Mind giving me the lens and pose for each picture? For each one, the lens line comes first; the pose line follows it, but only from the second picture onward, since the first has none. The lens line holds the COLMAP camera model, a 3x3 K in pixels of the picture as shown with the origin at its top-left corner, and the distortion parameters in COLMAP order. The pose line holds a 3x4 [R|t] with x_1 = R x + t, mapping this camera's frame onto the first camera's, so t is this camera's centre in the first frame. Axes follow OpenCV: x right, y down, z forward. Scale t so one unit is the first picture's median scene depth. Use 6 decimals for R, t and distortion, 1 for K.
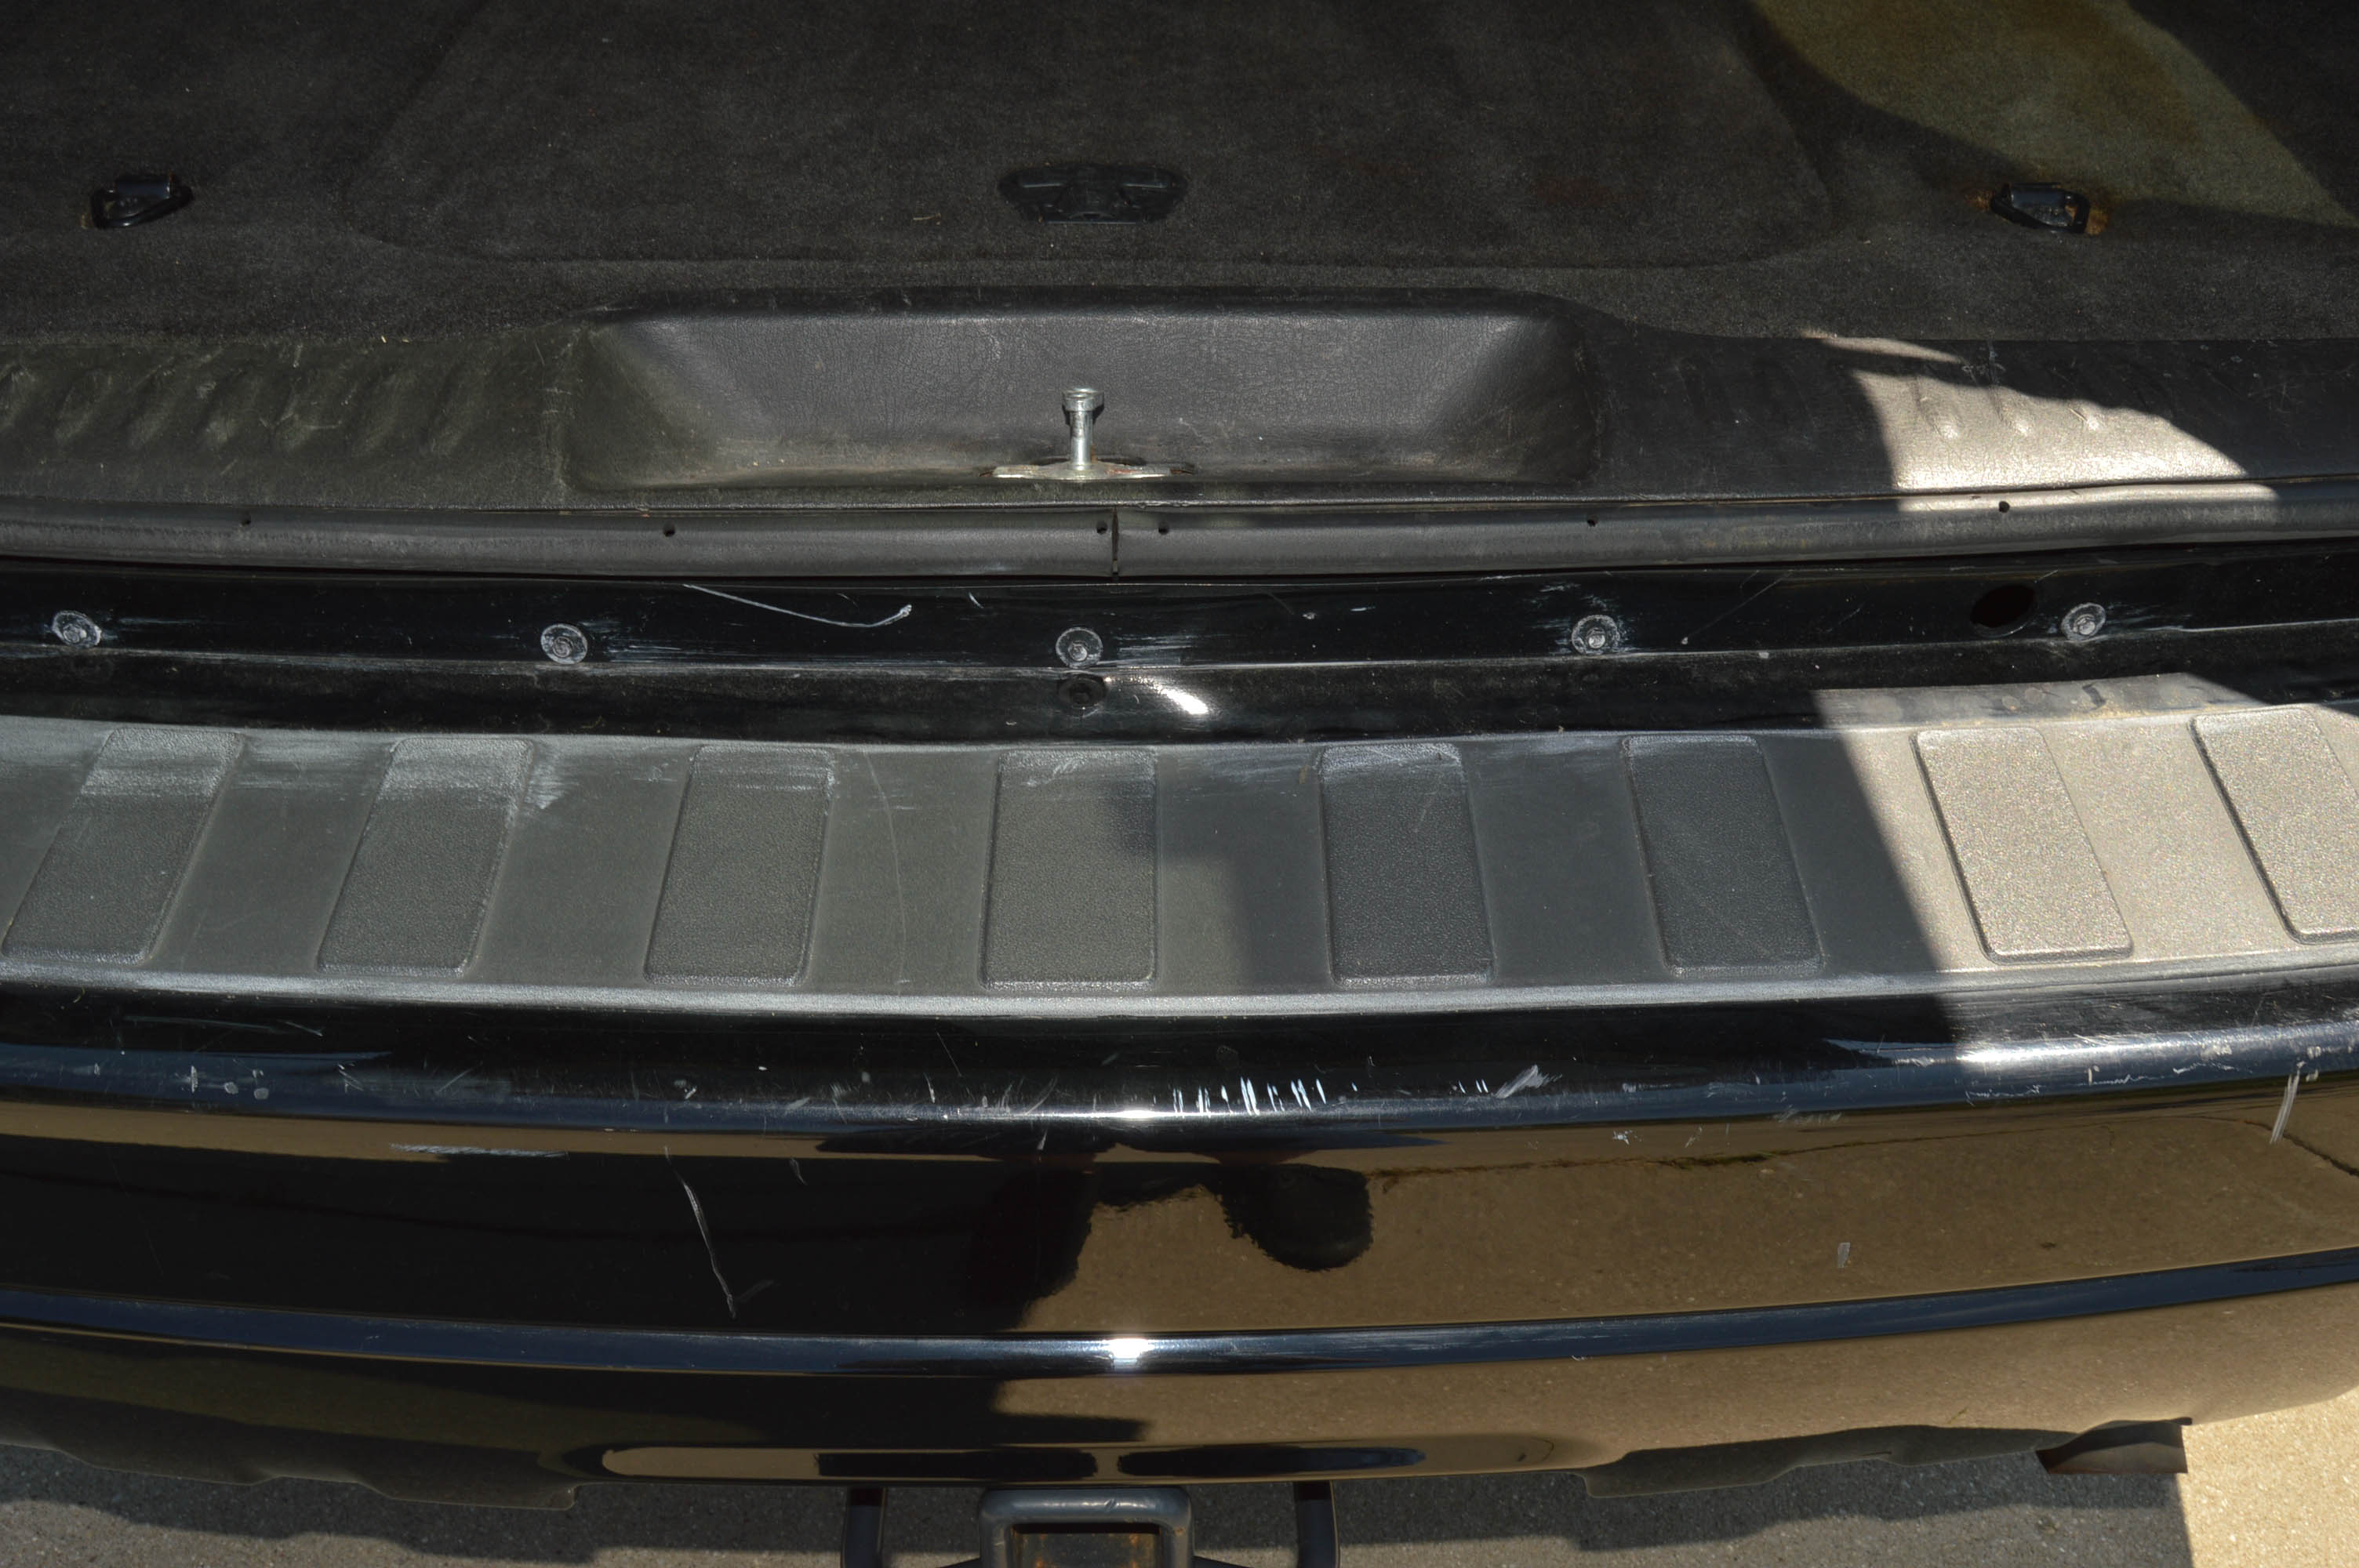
lens RADIAL K [[2222.0, 0, 1219.8], [0, 2222.0, 774.1], [0, 0, 1]] dist [-0.076420, 0.000000]
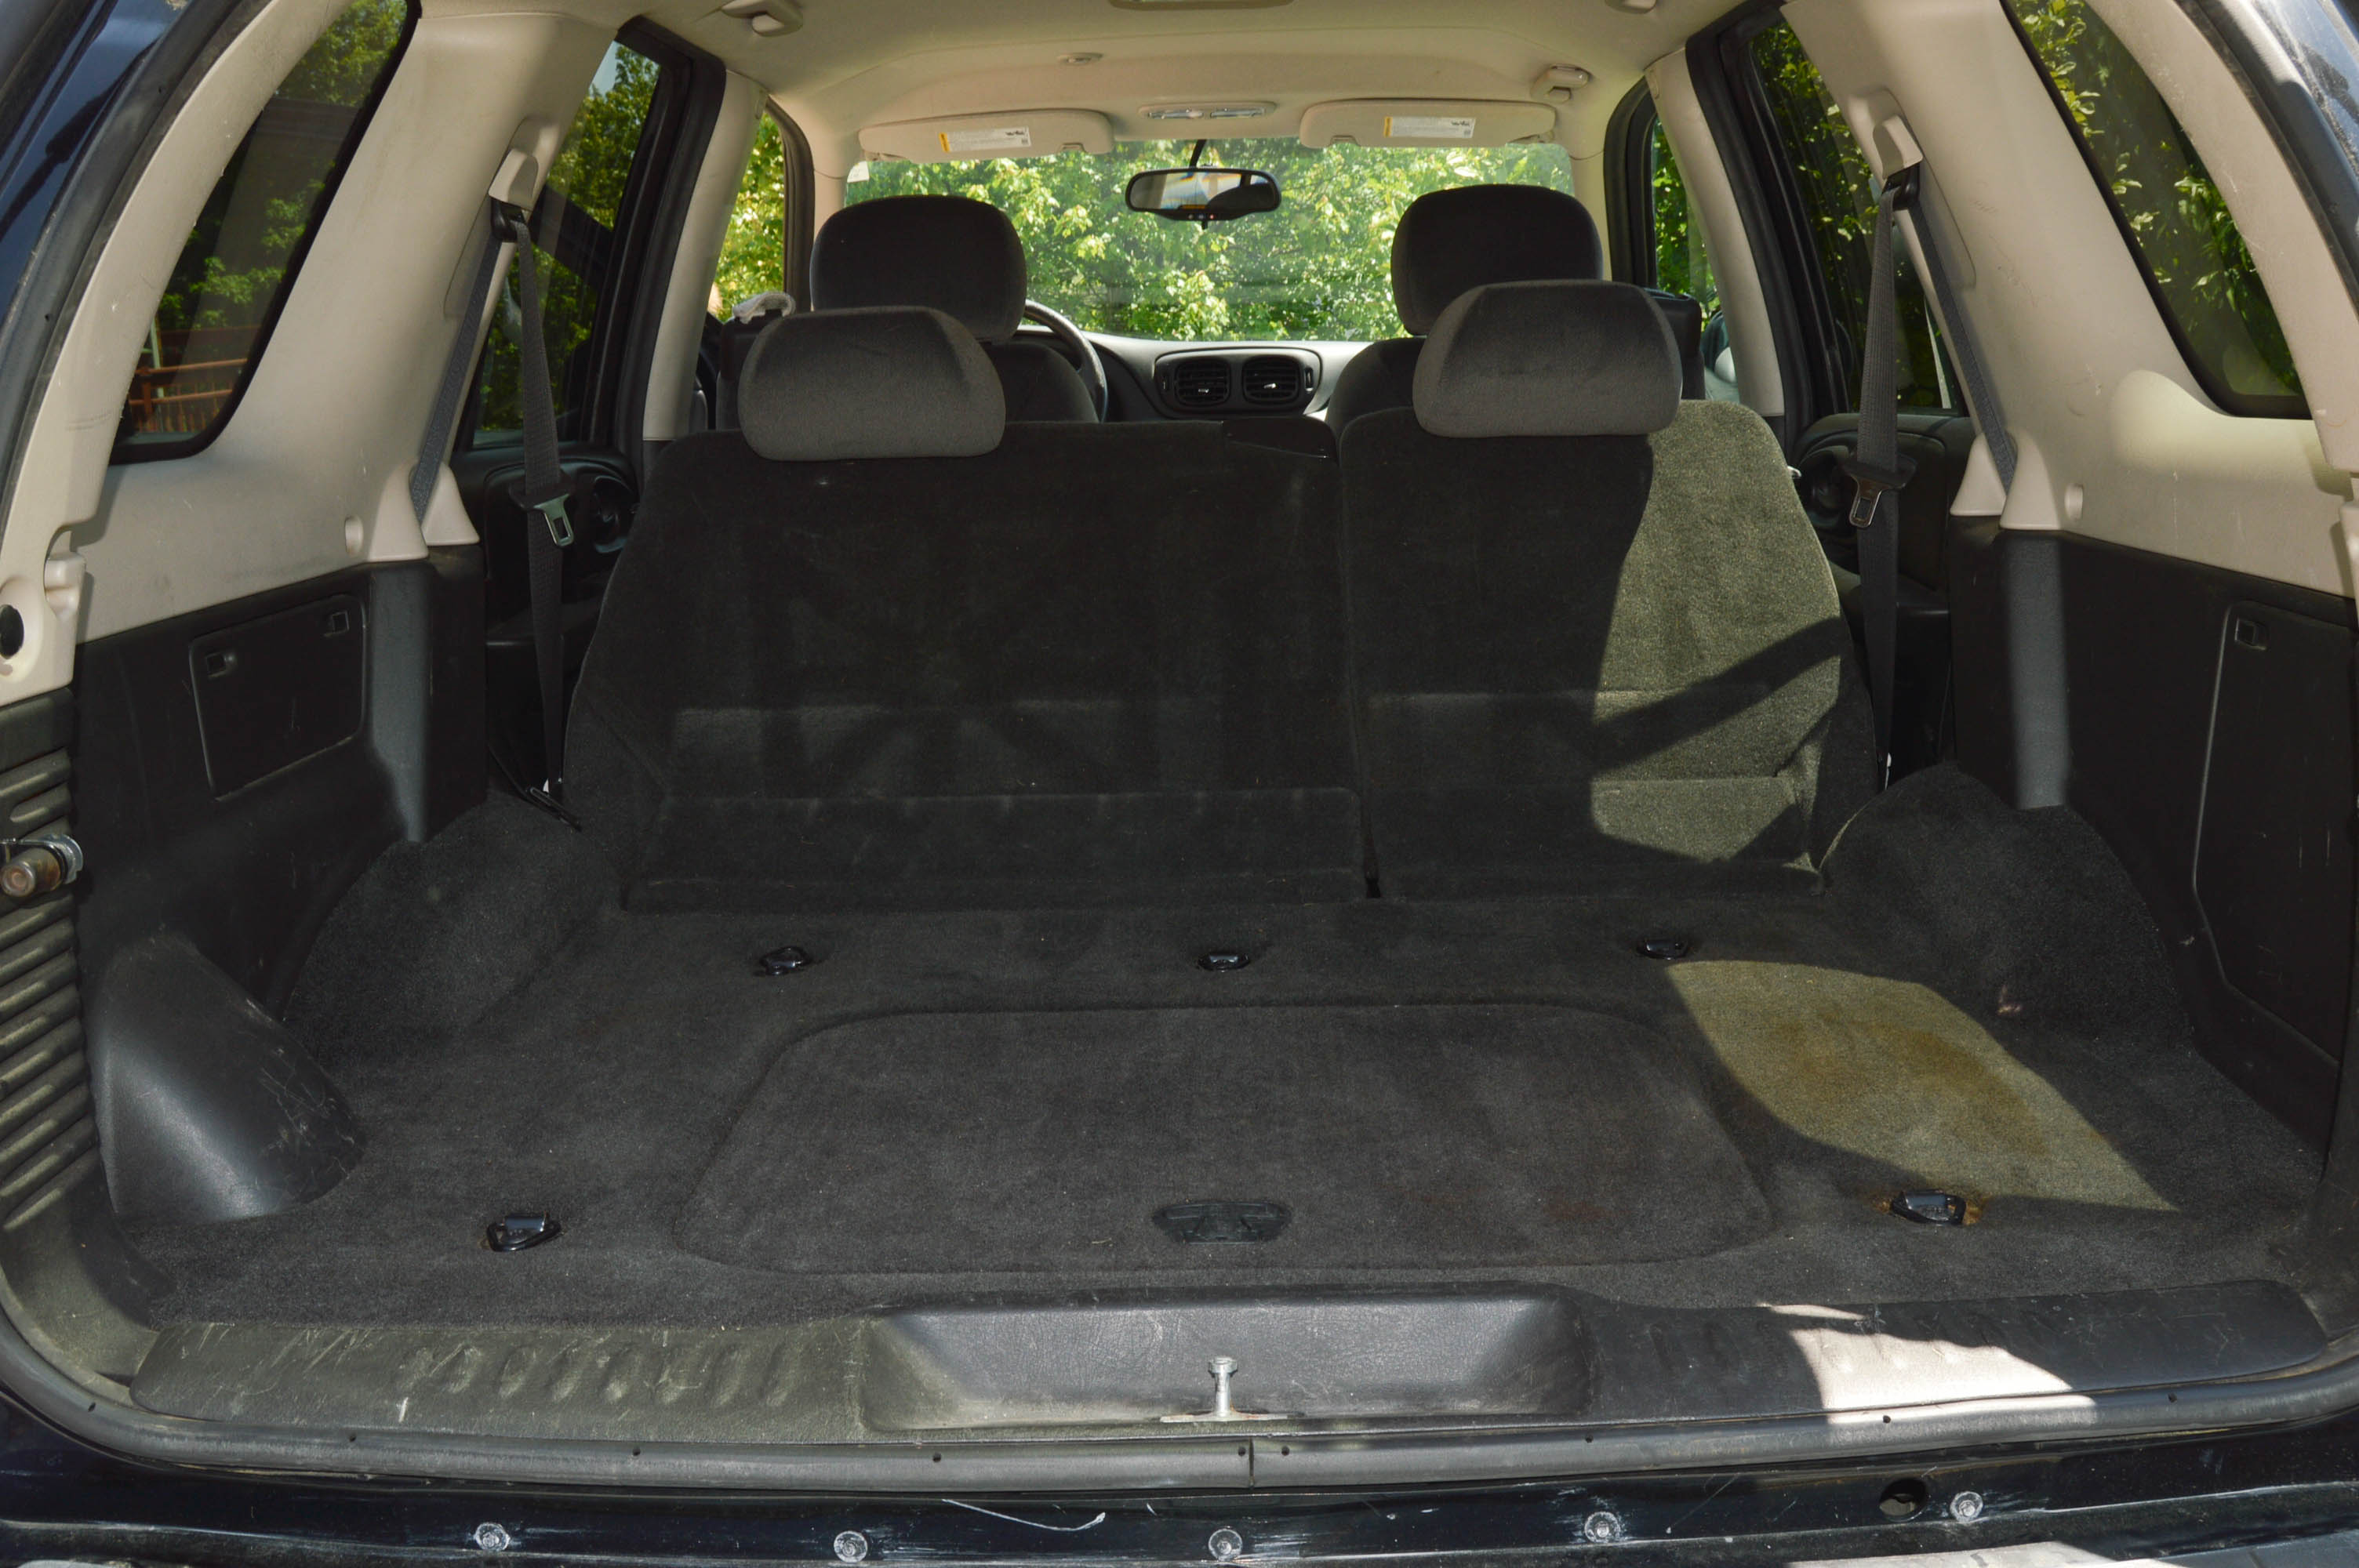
lens RADIAL K [[2222.0, 0, 1205.4], [0, 2222.0, 791.0], [0, 0, 1]] dist [-0.076420, 0.000000]
pose [[0.998788, -0.030544, -0.038586, -0.008308], [0.010629, 0.899466, -0.436862, 0.115065], [0.048050, 0.435922, 0.898701, -0.416500]]
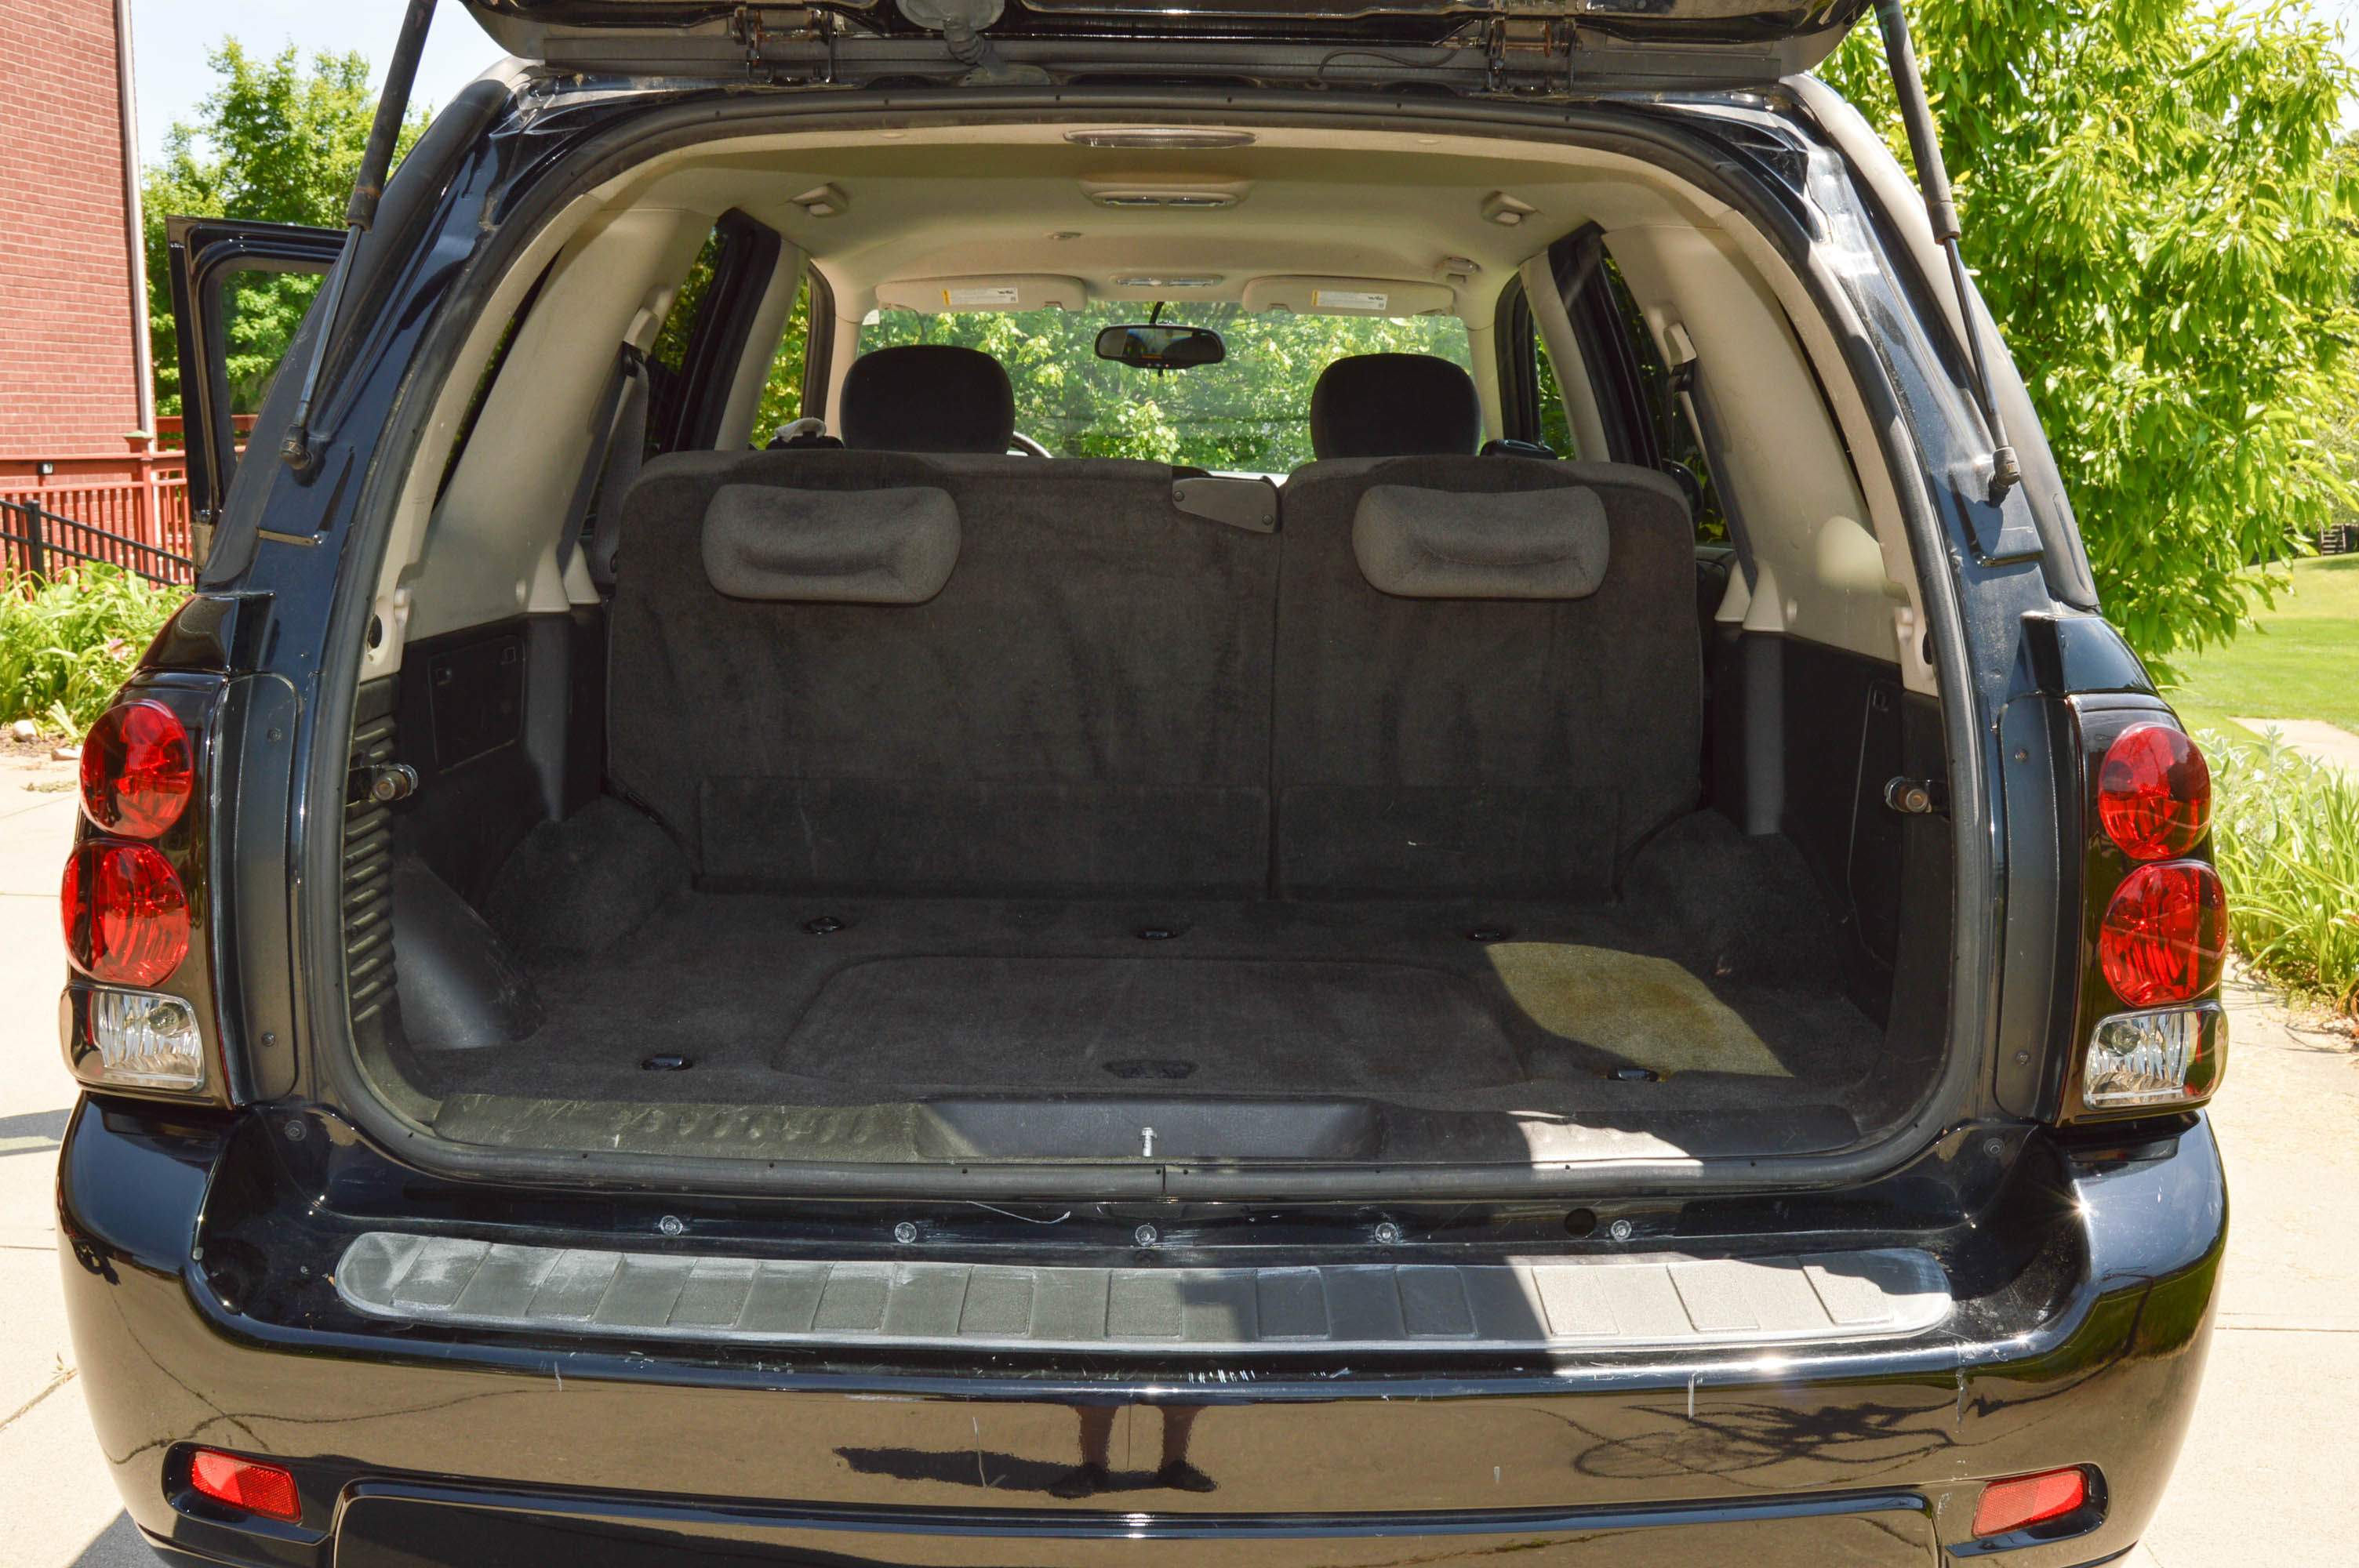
lens RADIAL K [[2222.0, 0, 1175.3], [0, 2222.0, 768.7], [0, 0, 1]] dist [-0.076420, 0.000000]
pose [[0.999726, 0.001446, -0.023361, 0.014268], [-0.012793, 0.869572, -0.493641, 0.590606], [0.019601, 0.493805, 0.869352, -1.059027]]
